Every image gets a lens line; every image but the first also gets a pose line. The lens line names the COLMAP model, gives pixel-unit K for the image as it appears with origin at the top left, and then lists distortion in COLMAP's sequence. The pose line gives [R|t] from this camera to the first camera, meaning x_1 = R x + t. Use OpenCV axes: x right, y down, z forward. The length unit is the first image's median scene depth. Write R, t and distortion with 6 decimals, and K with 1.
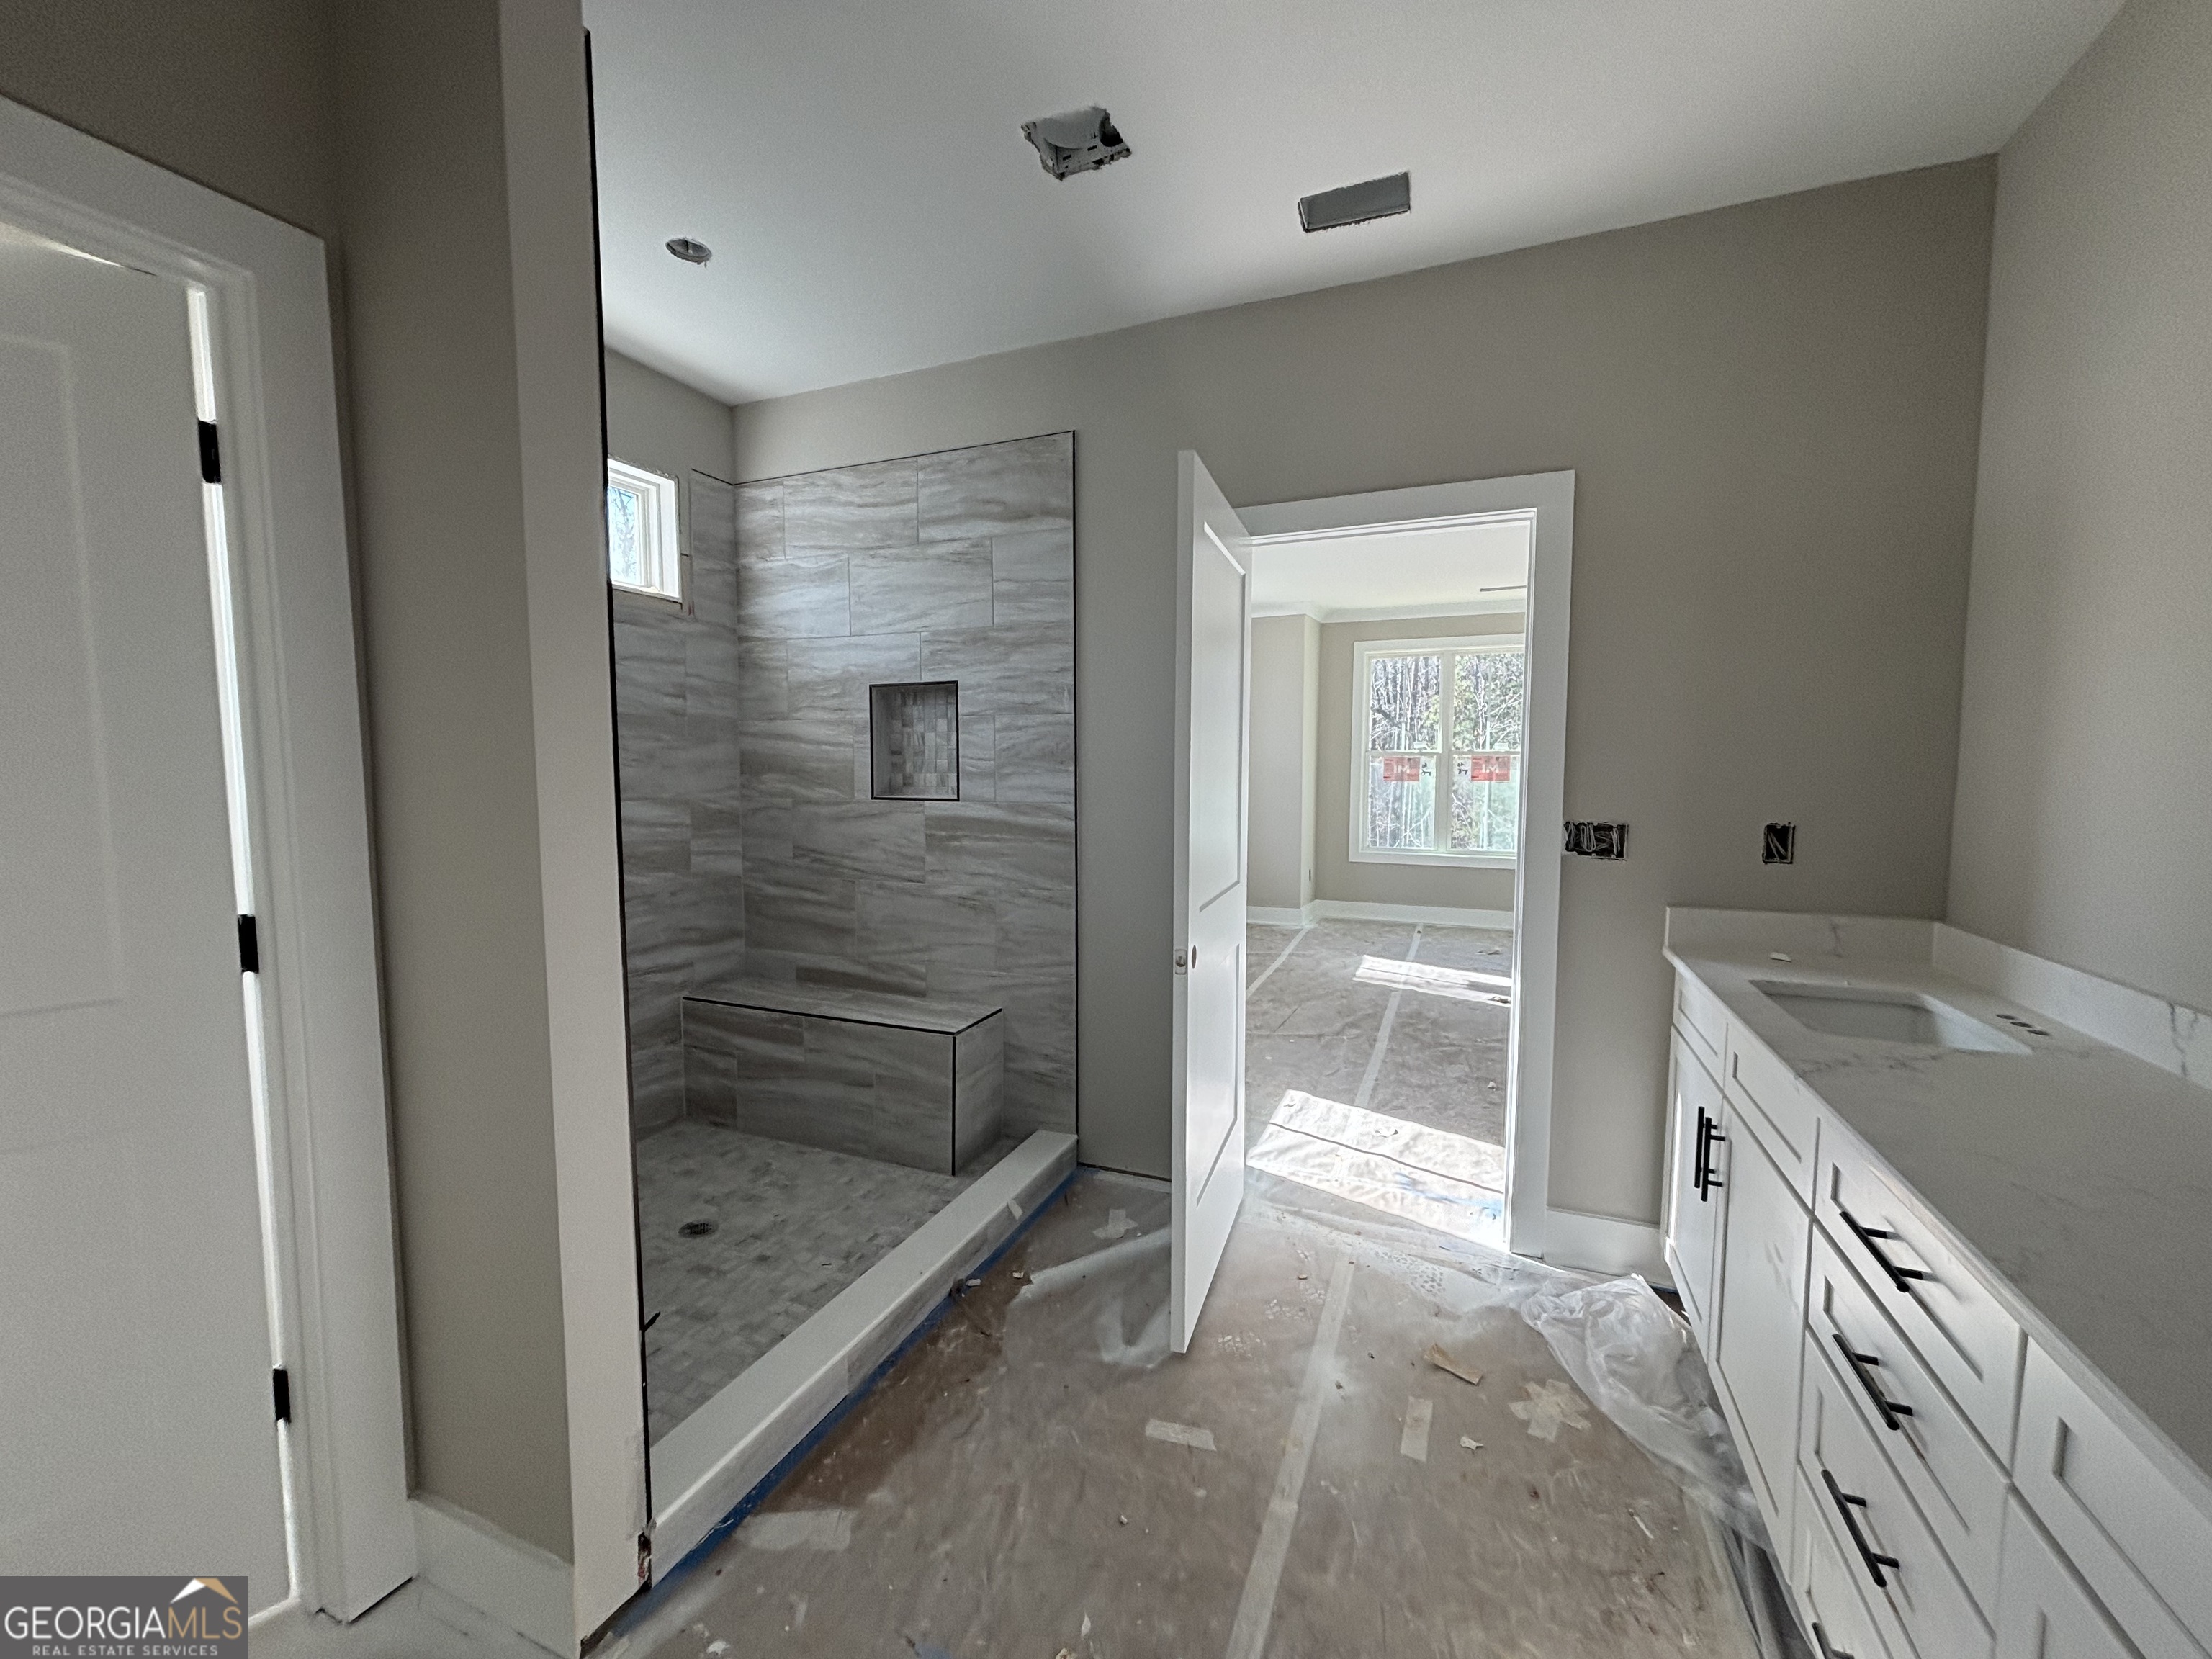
lens RADIAL K [[882.3, 0, 1106.0], [0, 882.3, 829.5], [0, 0, 1]] dist [0.002023, -0.002897]
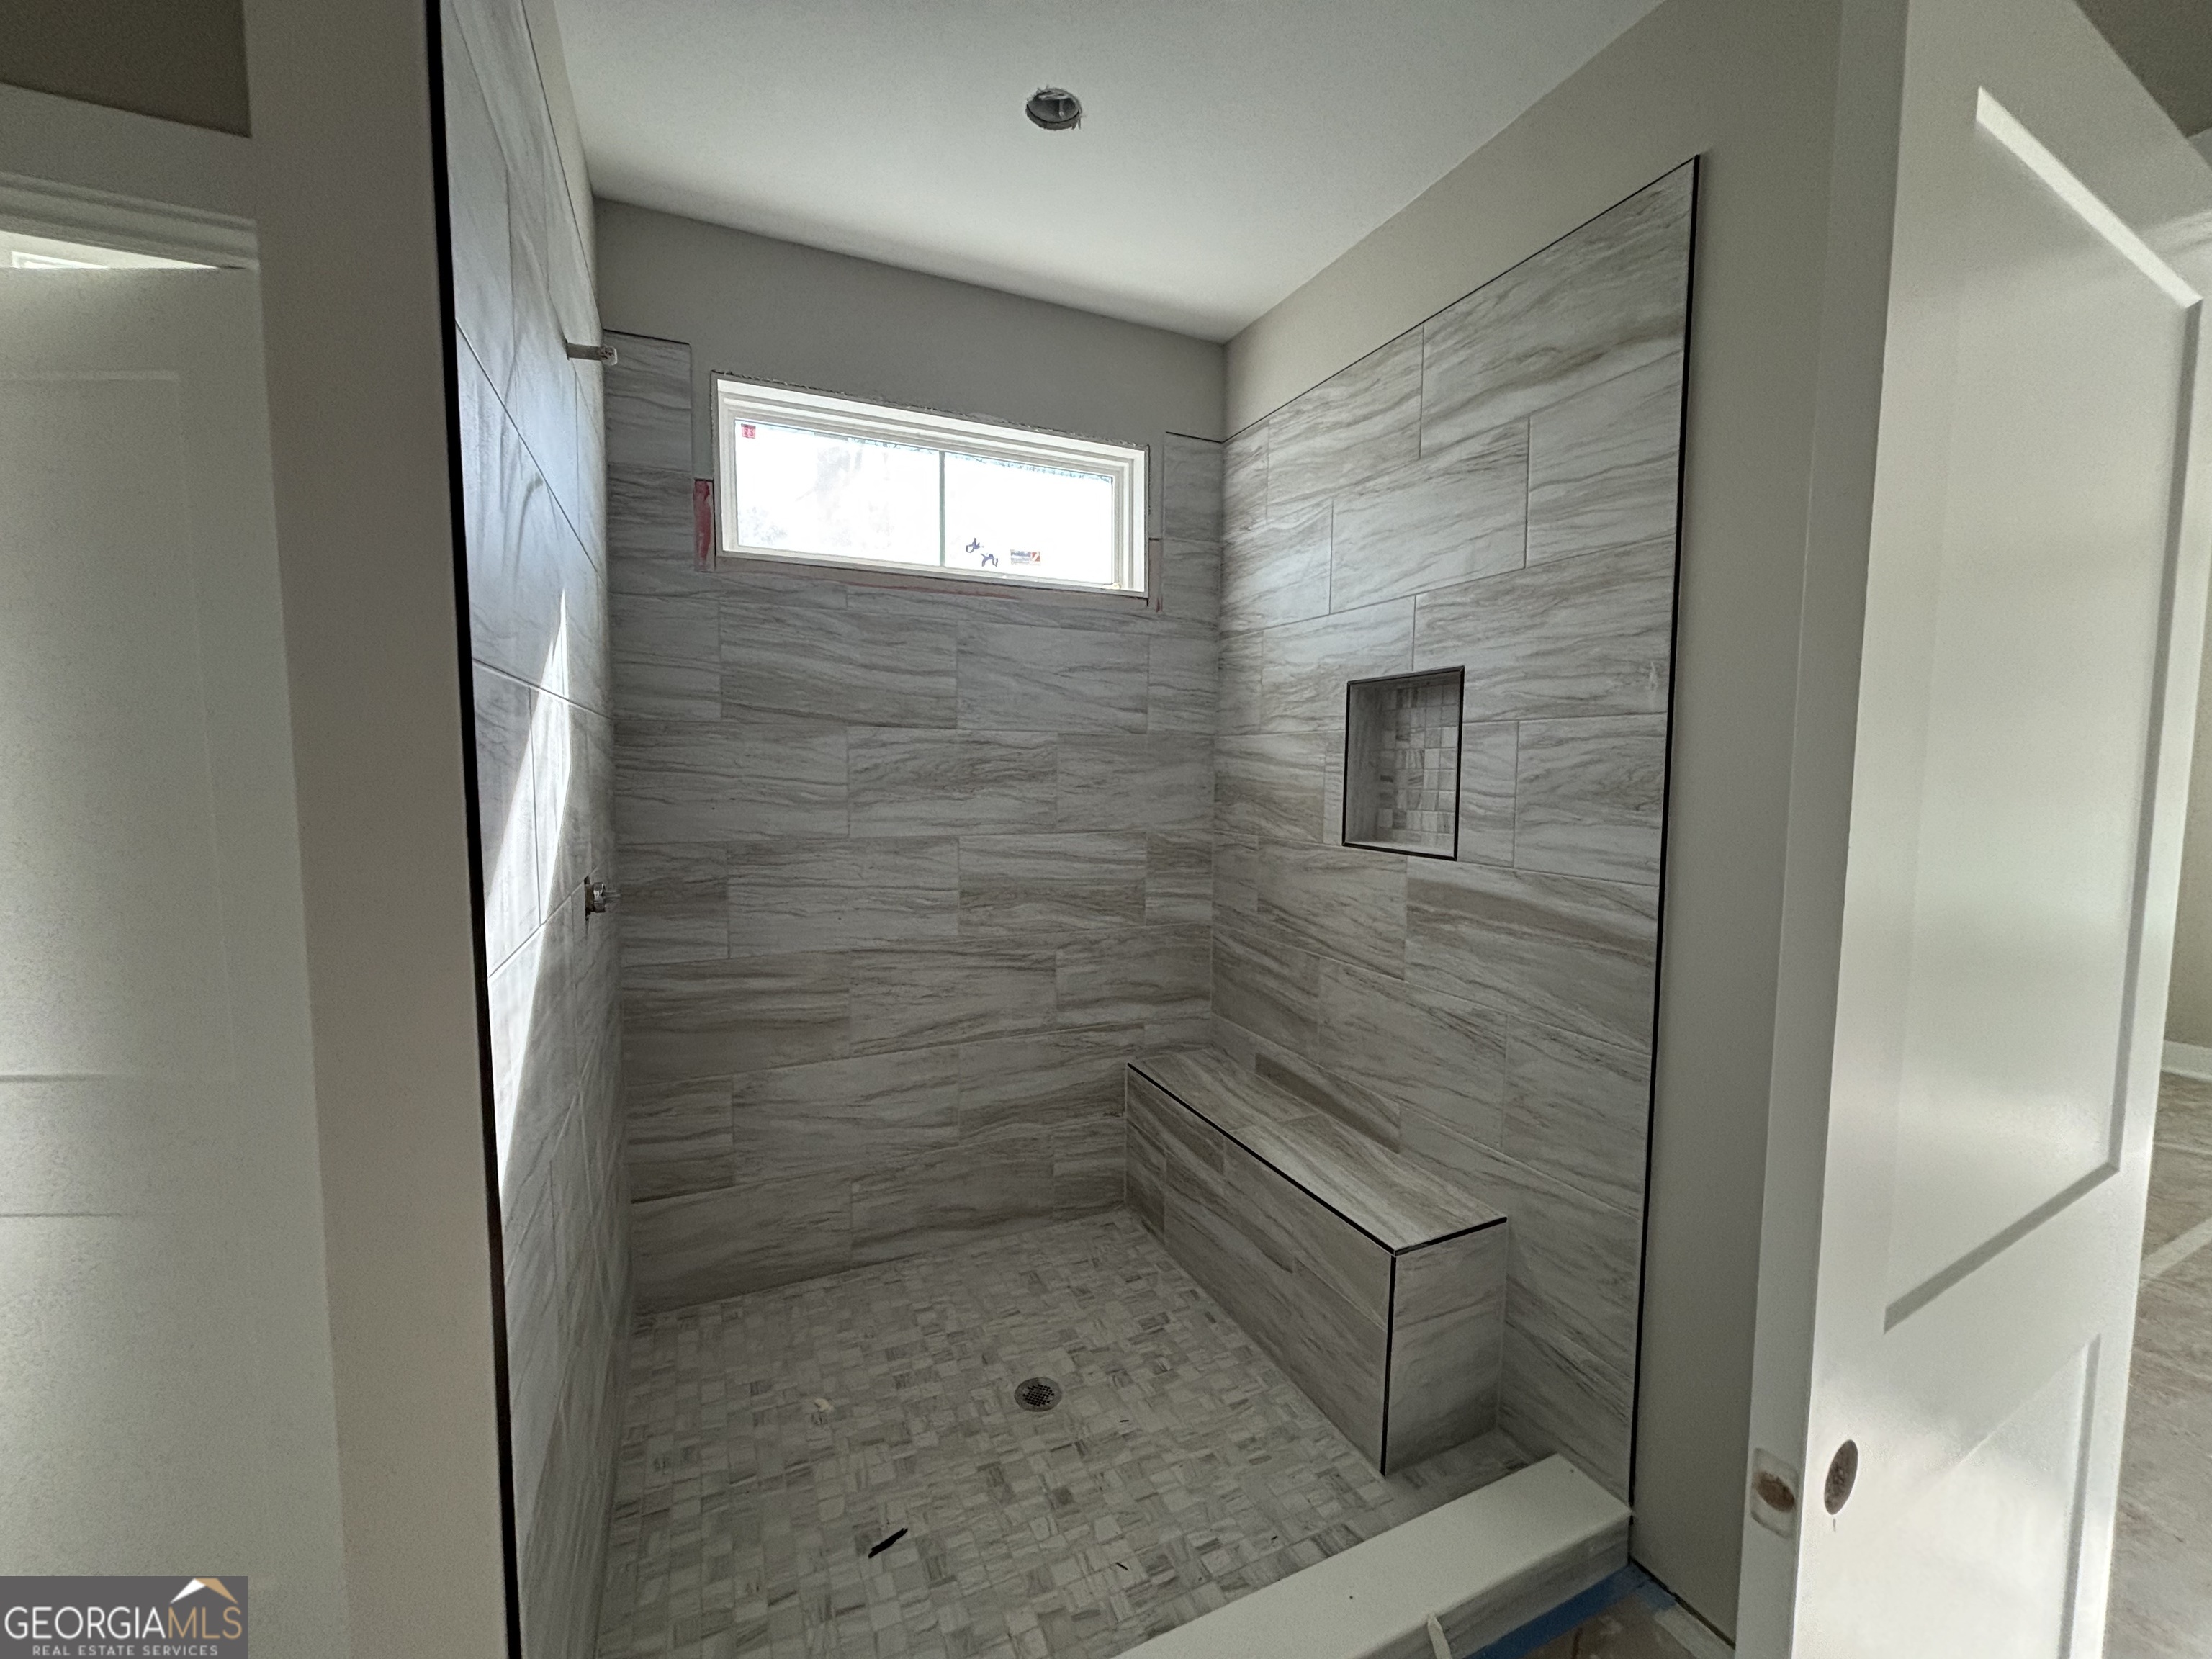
lens RADIAL K [[882.3, 0, 1106.0], [0, 882.3, 829.5], [0, 0, 1]] dist [0.002023, -0.002897]
pose [[0.736362, 0.052133, -0.674576, 0.067472], [-0.052713, 0.998417, 0.019618, -0.051916], [0.674531, 0.021113, 0.737944, 0.367263]]
